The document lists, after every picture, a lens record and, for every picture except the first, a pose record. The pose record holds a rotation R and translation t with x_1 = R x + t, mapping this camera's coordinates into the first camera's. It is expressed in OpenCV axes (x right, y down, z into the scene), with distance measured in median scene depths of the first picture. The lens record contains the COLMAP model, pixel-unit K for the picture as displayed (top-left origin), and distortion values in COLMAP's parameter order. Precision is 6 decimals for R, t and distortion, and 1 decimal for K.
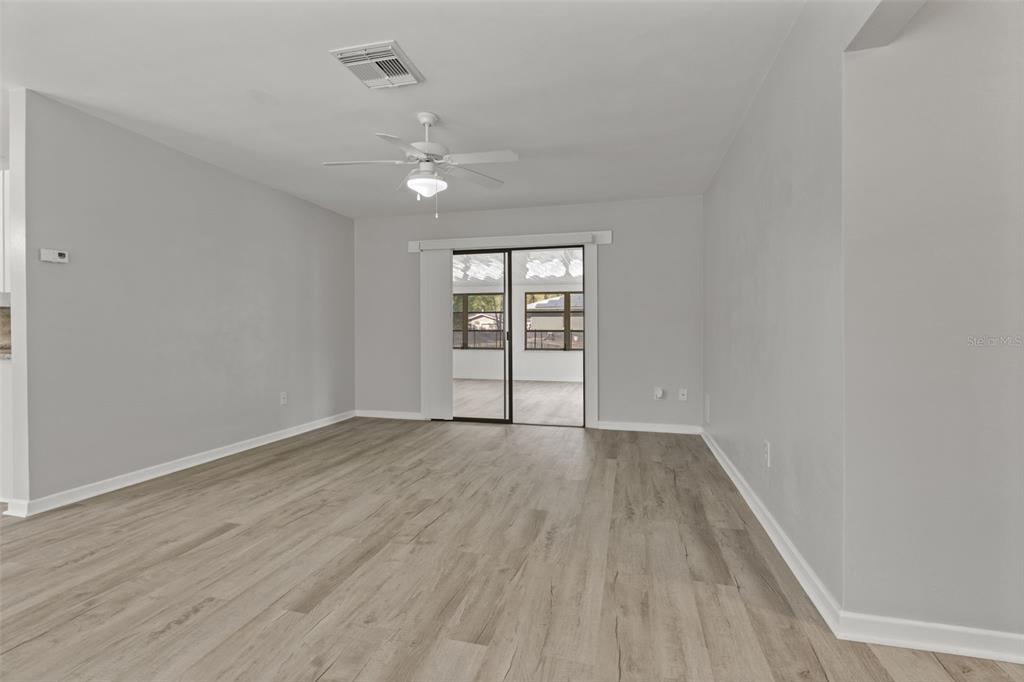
lens RADIAL K [[461.9, 0, 516.7], [0, 461.9, 334.5], [0, 0, 1]] dist [-0.008270, 0.003663]
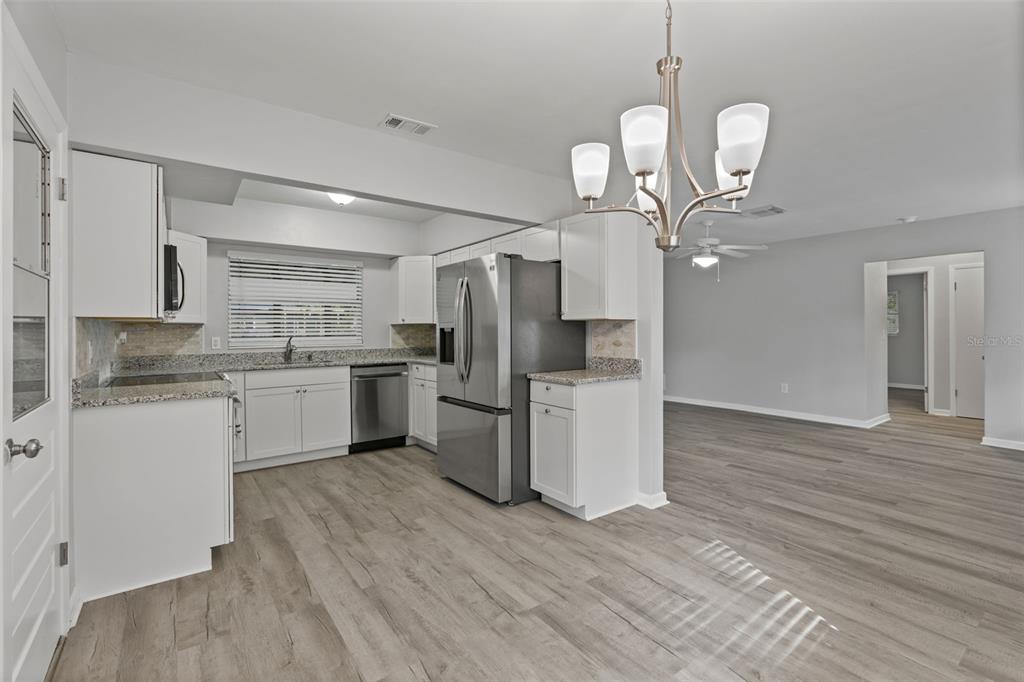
lens RADIAL K [[461.9, 0, 514.2], [0, 461.9, 332.5], [0, 0, 1]] dist [-0.008270, 0.003663]
pose [[0.631164, -0.007681, 0.775611, -2.290192], [0.013100, 0.999914, -0.000758, -0.064830], [-0.775539, 0.010640, 0.631210, 0.537633]]
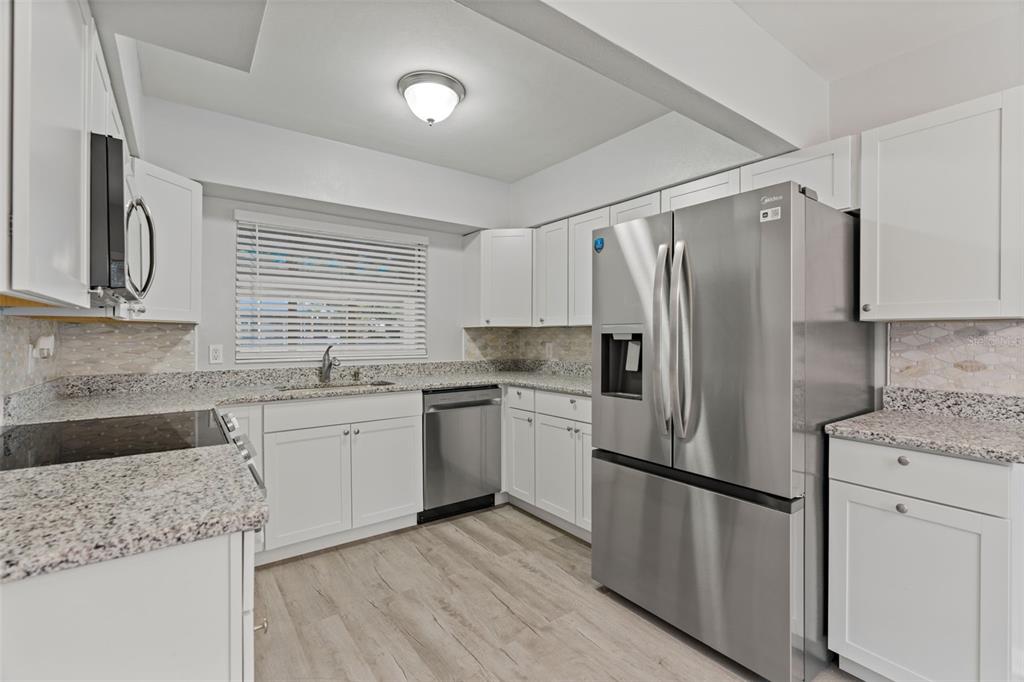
lens RADIAL K [[461.9, 0, 514.0], [0, 461.9, 339.5], [0, 0, 1]] dist [-0.008270, 0.003663]
pose [[0.635917, -0.004874, 0.771742, -2.062852], [0.004820, 0.999986, 0.002344, -0.074506], [-0.771742, 0.002230, 0.635932, 1.218301]]
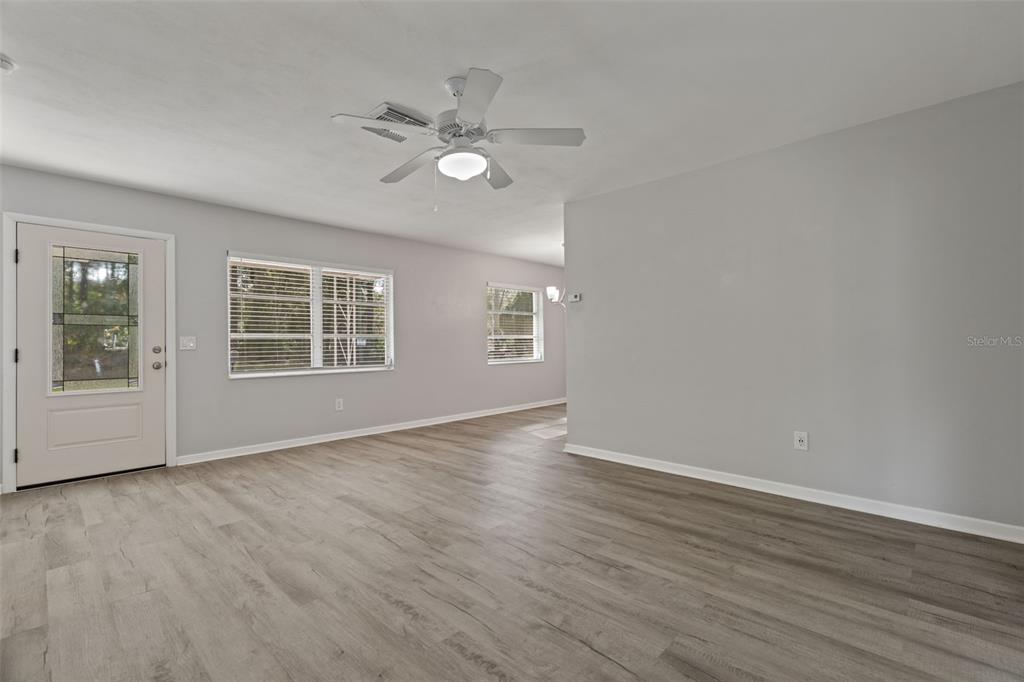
lens RADIAL K [[461.9, 0, 509.0], [0, 461.9, 339.8], [0, 0, 1]] dist [-0.008270, 0.003663]
pose [[-0.502317, -0.002623, -0.864679, 0.532723], [0.000105, 0.999995, -0.003095, -0.016320], [0.864683, -0.001645, -0.502314, 1.690593]]
